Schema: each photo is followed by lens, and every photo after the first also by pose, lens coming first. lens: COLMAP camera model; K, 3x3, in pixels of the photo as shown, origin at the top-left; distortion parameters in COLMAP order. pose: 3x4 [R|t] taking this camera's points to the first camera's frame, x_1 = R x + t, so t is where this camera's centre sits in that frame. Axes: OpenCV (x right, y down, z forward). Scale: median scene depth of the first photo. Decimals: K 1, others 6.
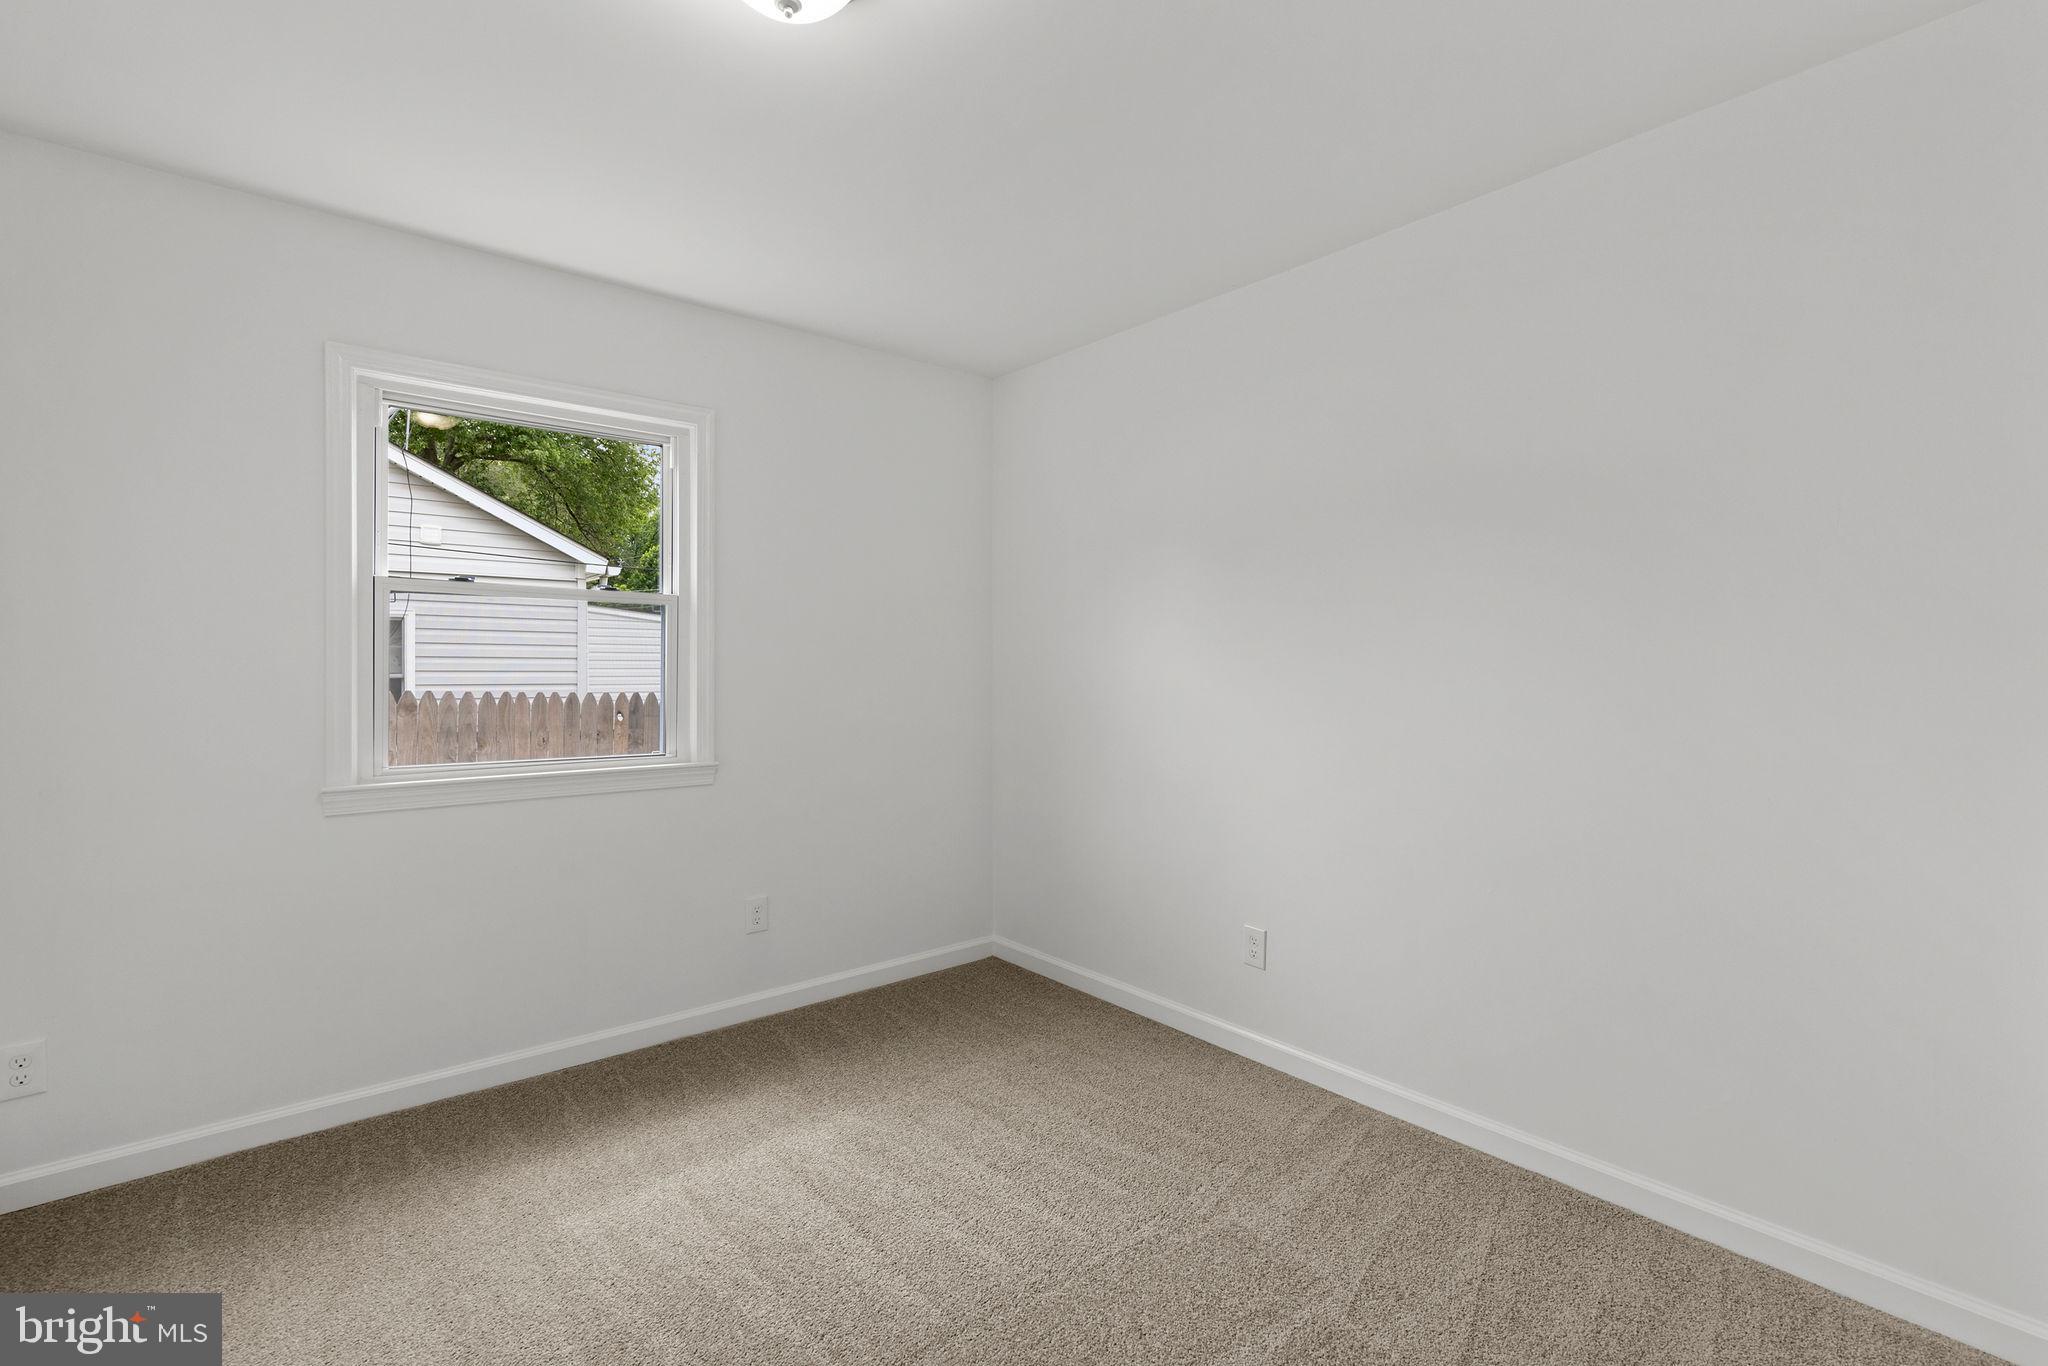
lens RADIAL K [[909.0, 0, 1022.1], [0, 909.0, 689.1], [0, 0, 1]] dist [0.042139, 0.000224]
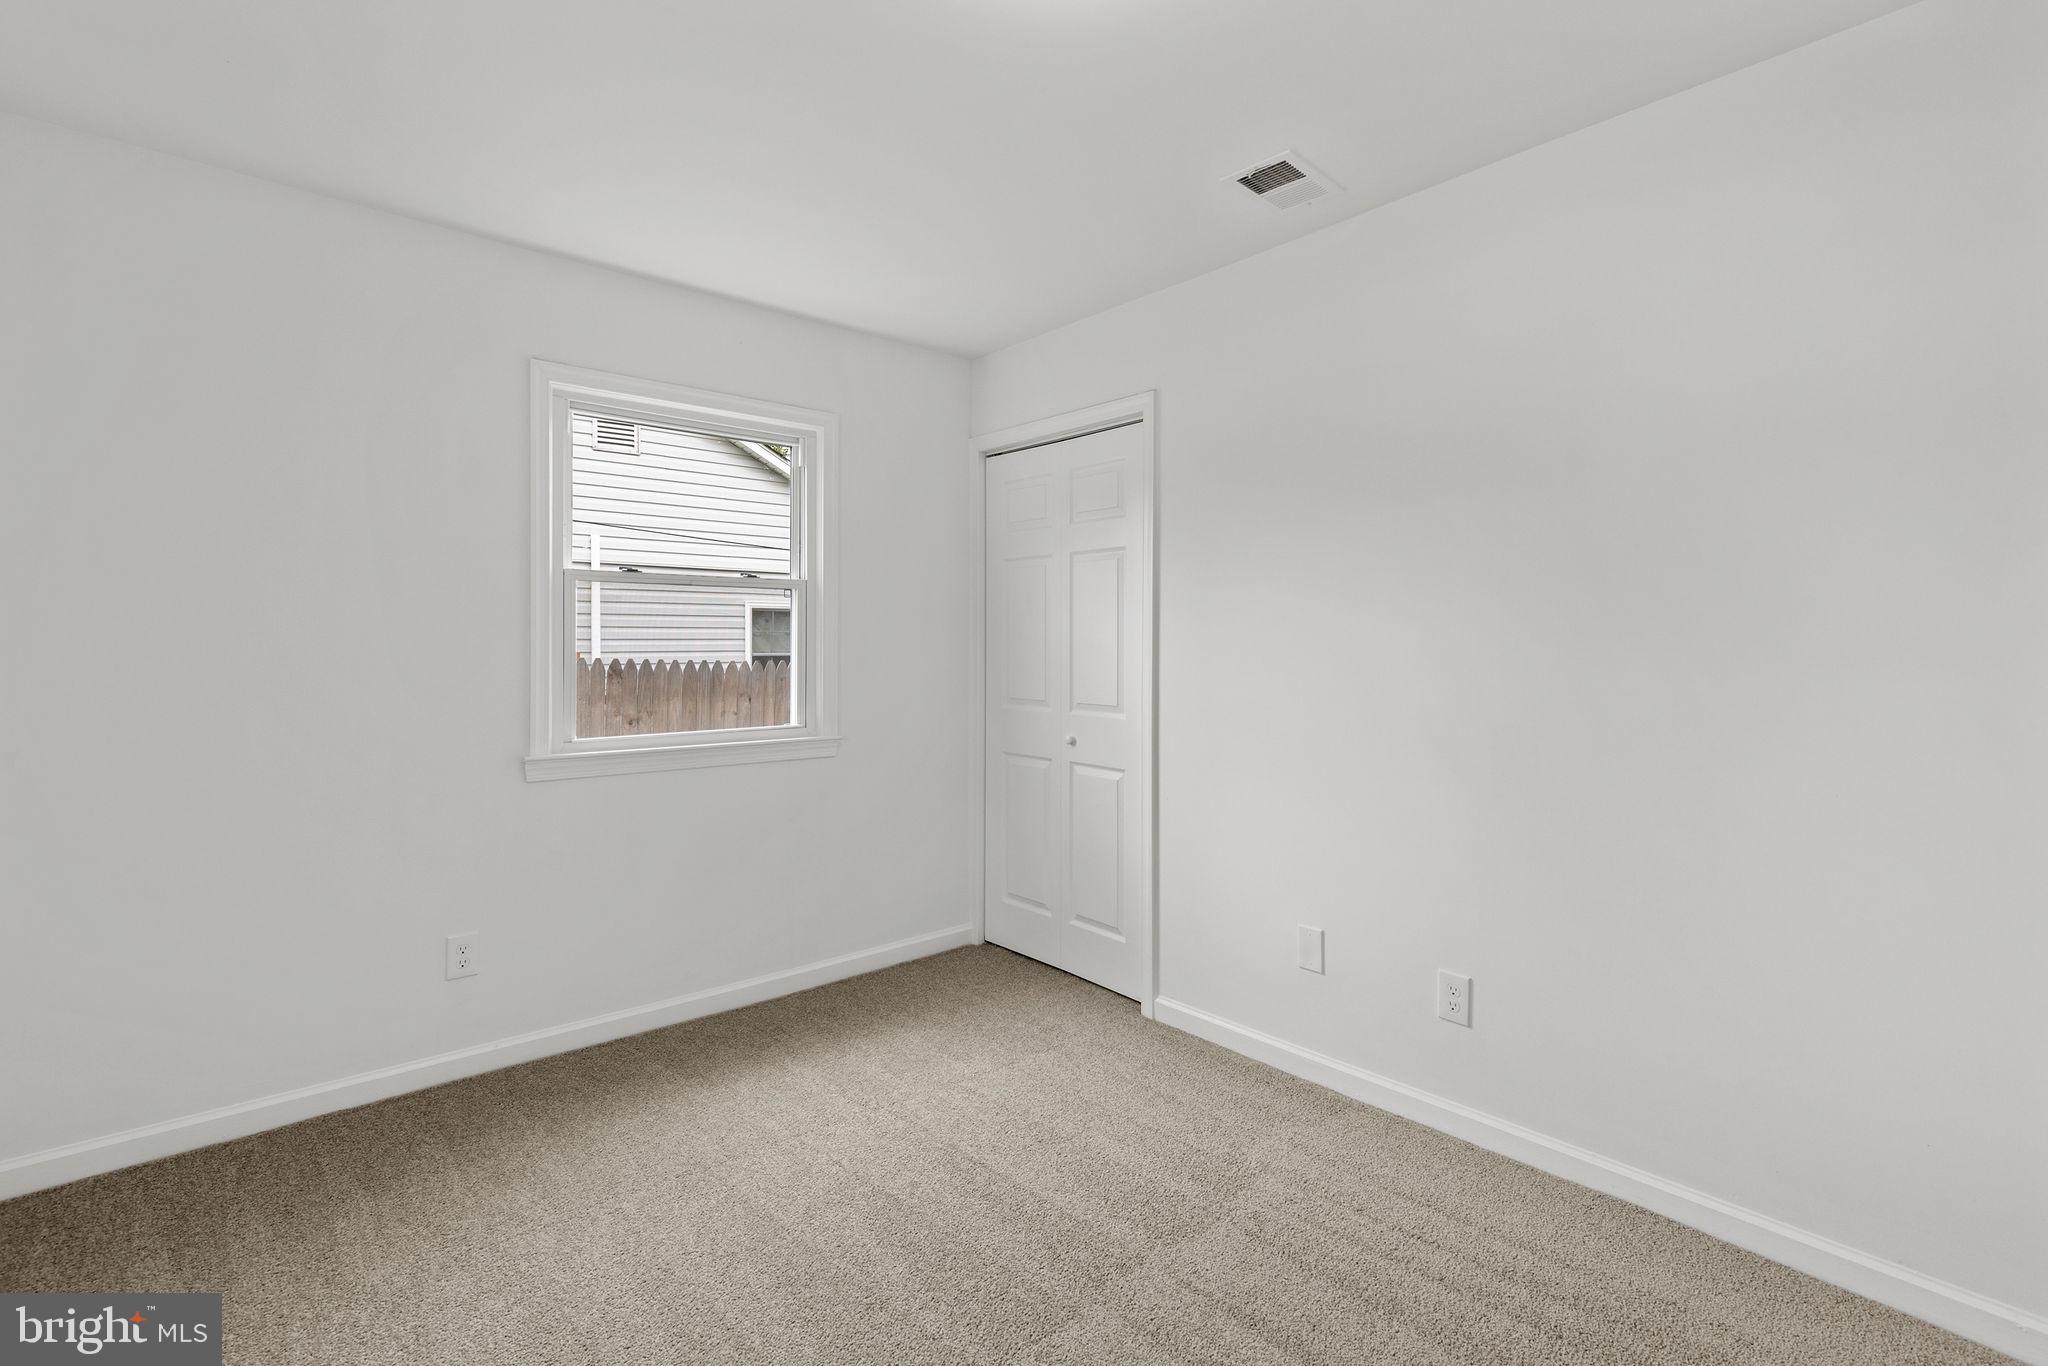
lens RADIAL K [[939.2, 0, 1026.2], [0, 939.2, 658.3], [0, 0, 1]] dist [0.003635, 0.000544]
pose [[0.998300, -0.001154, 0.058279, -0.191877], [0.001977, 0.999899, -0.014055, 0.004281], [-0.058257, 0.014146, 0.998201, -0.142975]]
